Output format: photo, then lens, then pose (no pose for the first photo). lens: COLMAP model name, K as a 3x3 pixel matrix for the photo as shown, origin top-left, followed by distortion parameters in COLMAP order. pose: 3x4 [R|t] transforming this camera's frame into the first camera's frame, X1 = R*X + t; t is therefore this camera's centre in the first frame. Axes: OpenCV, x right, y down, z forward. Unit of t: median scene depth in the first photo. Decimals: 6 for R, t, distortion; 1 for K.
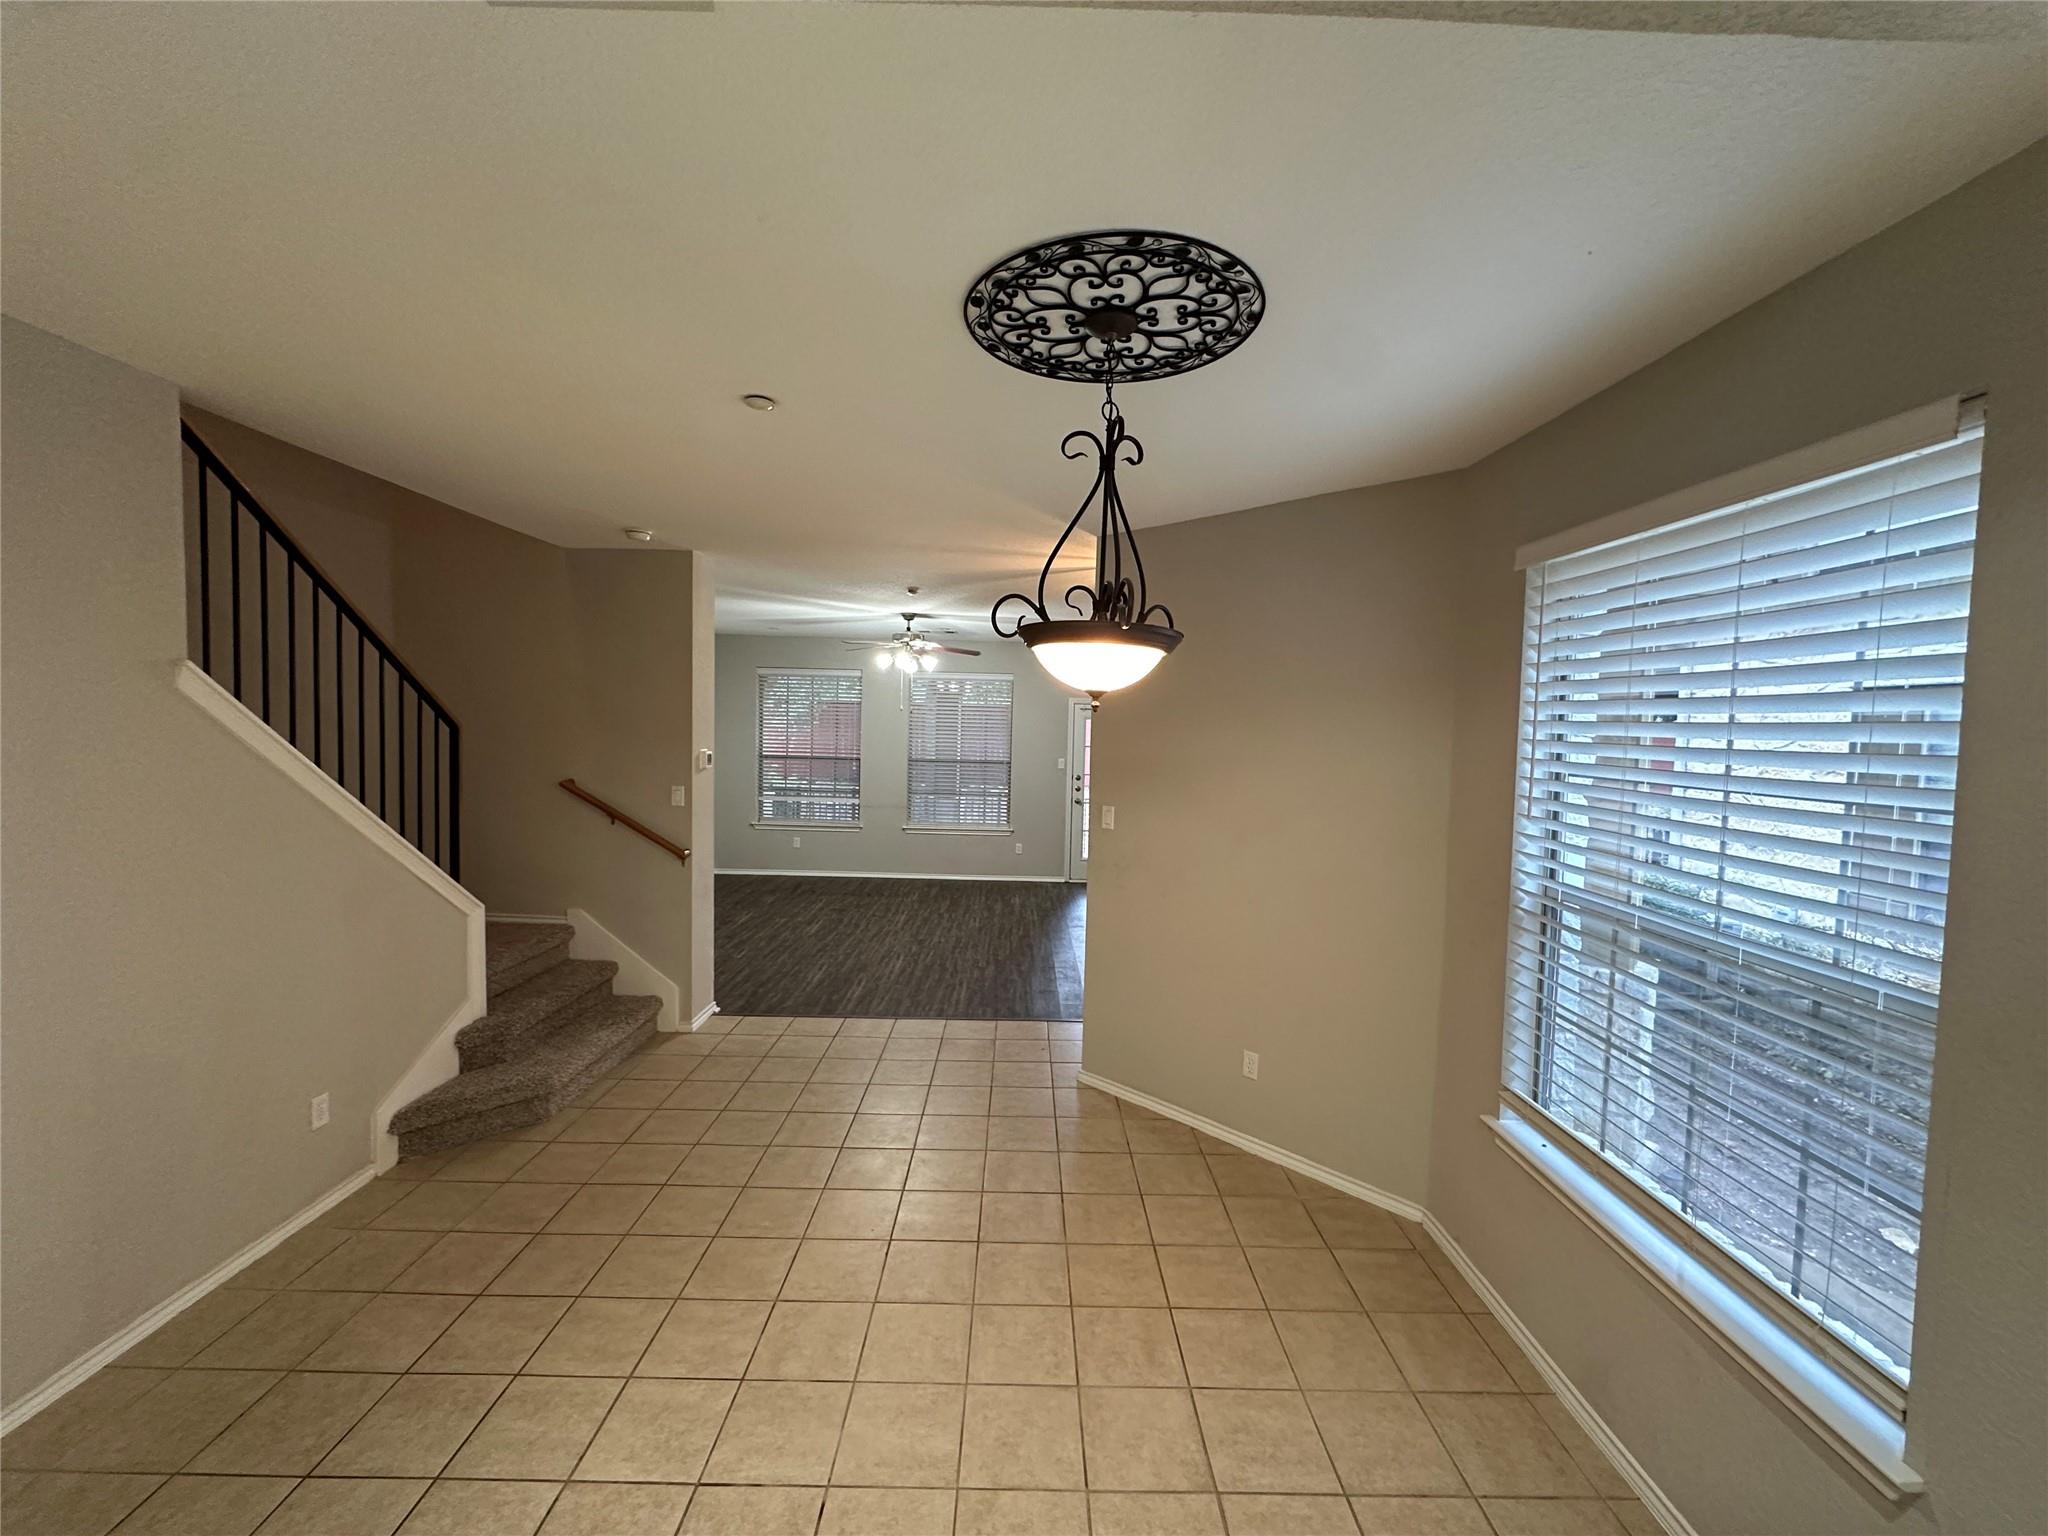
lens RADIAL K [[821.2, 0, 1027.4], [0, 821.2, 760.9], [0, 0, 1]] dist [-0.002164, 0.000772]
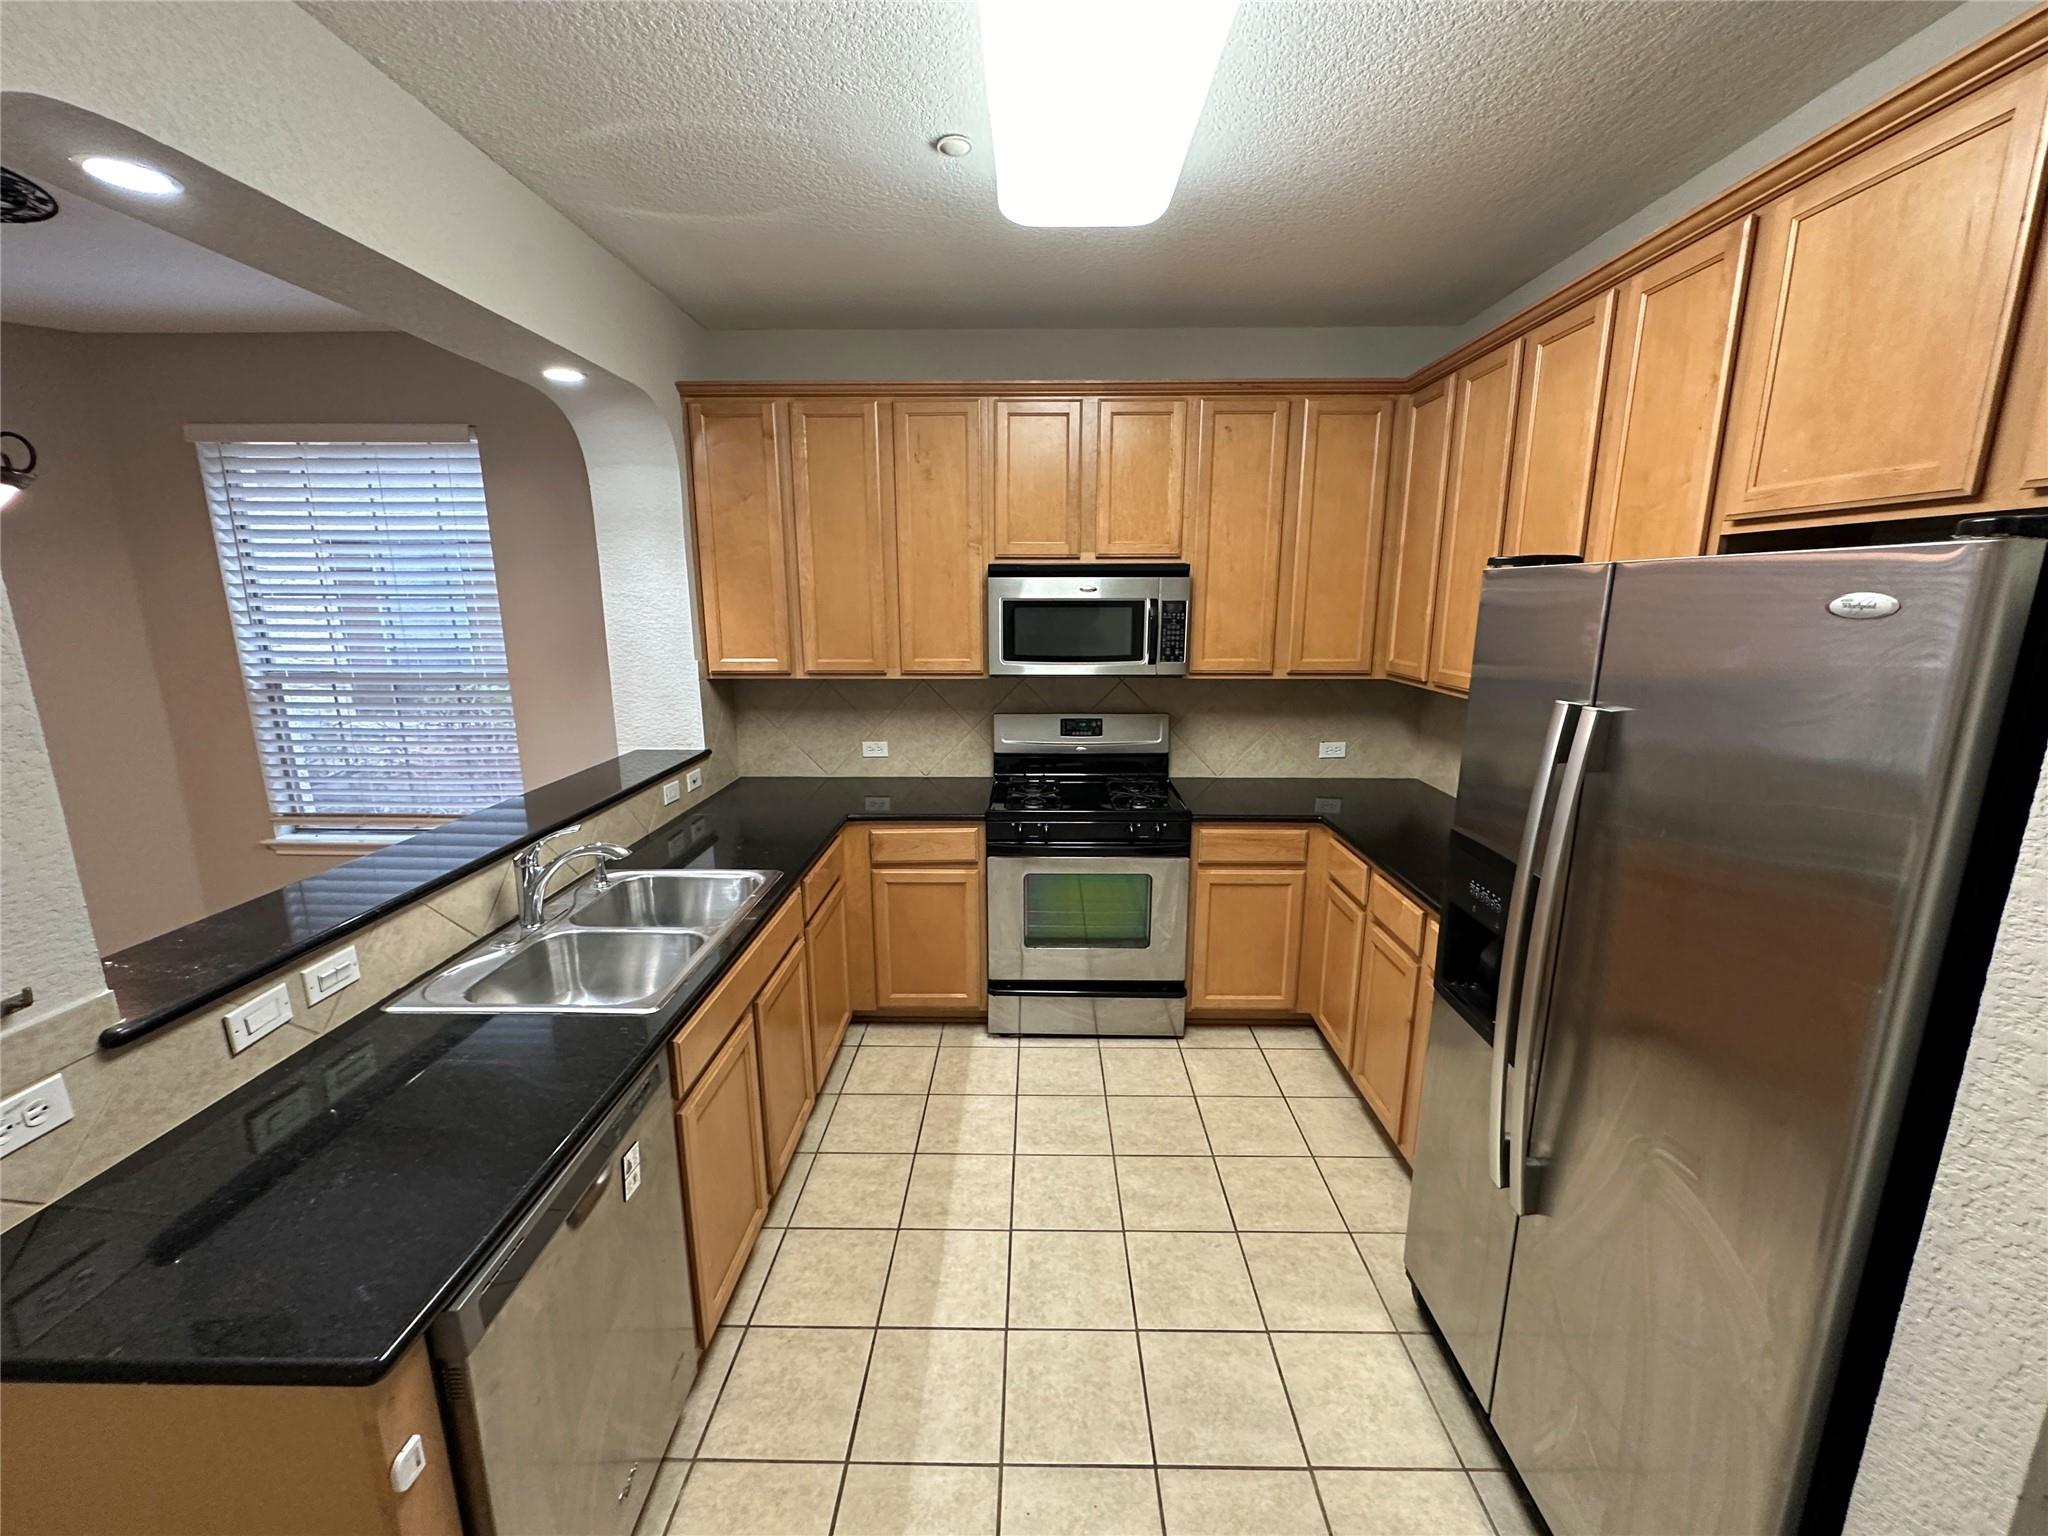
lens RADIAL K [[821.2, 0, 1025.0], [0, 821.2, 763.7], [0, 0, 1]] dist [-0.002164, 0.000772]
pose [[0.010221, -0.230068, 0.973121, -0.822202], [0.046206, 0.972241, 0.229374, 0.038104], [-0.998880, 0.042620, 0.020568, -0.389573]]
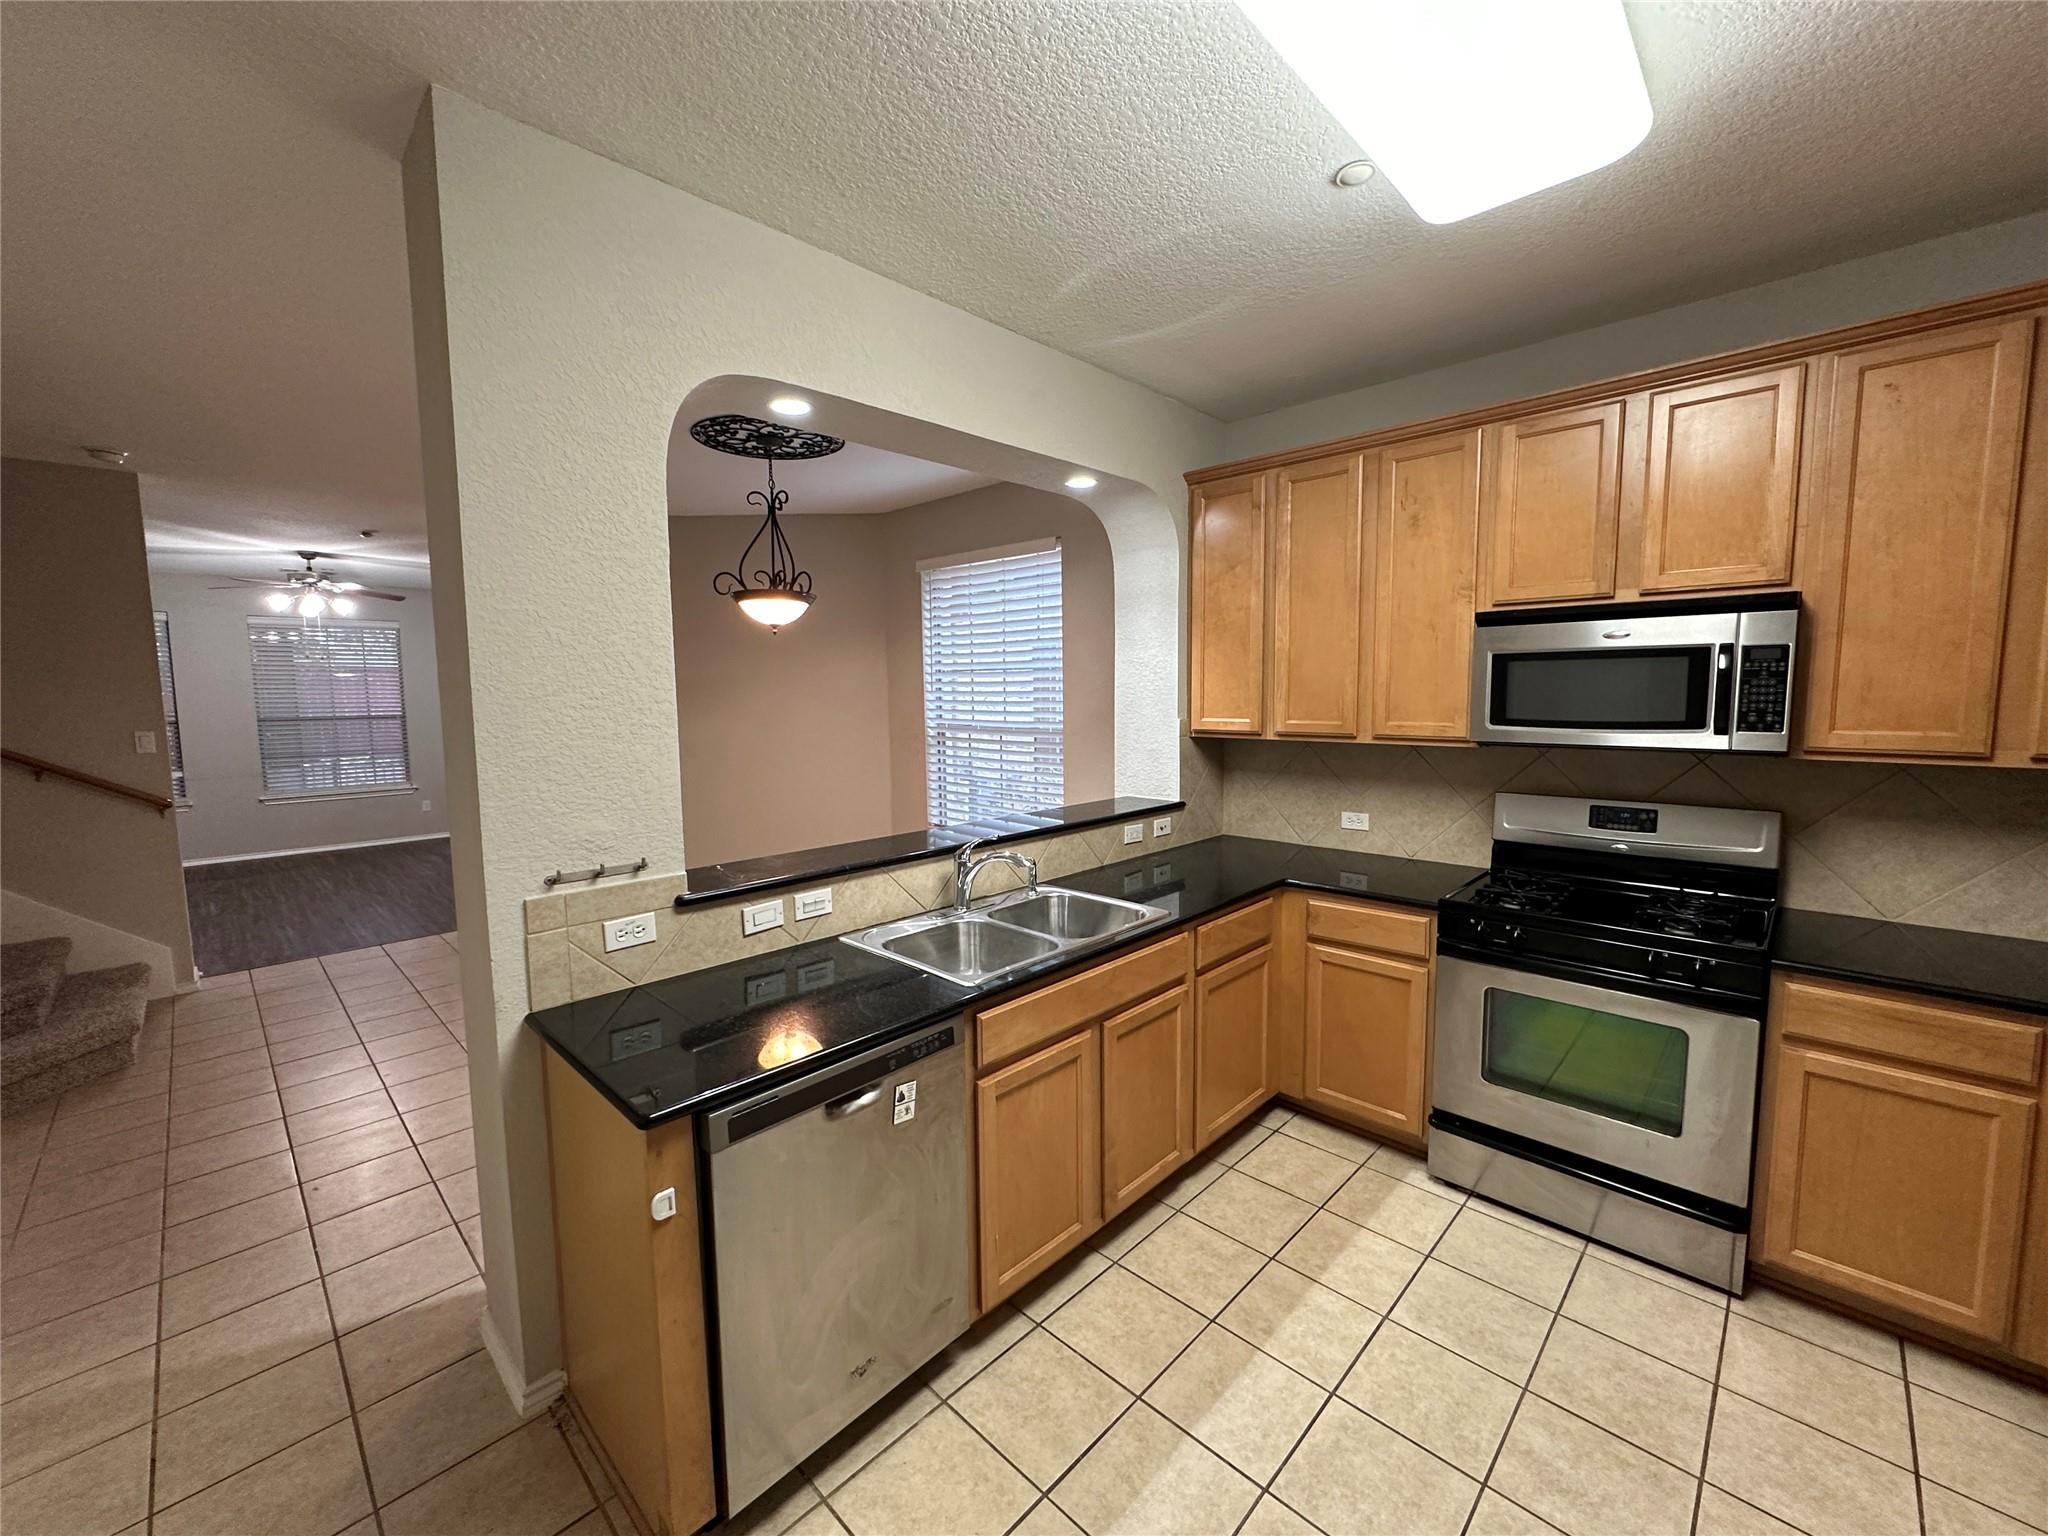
lens RADIAL K [[821.2, 0, 1026.4], [0, 821.2, 763.7], [0, 0, 1]] dist [-0.002164, 0.000772]
pose [[0.695387, -0.100032, 0.711639, -0.725868], [0.062215, 0.994927, 0.079058, 0.100634], [-0.715937, -0.010701, 0.698083, -0.643913]]
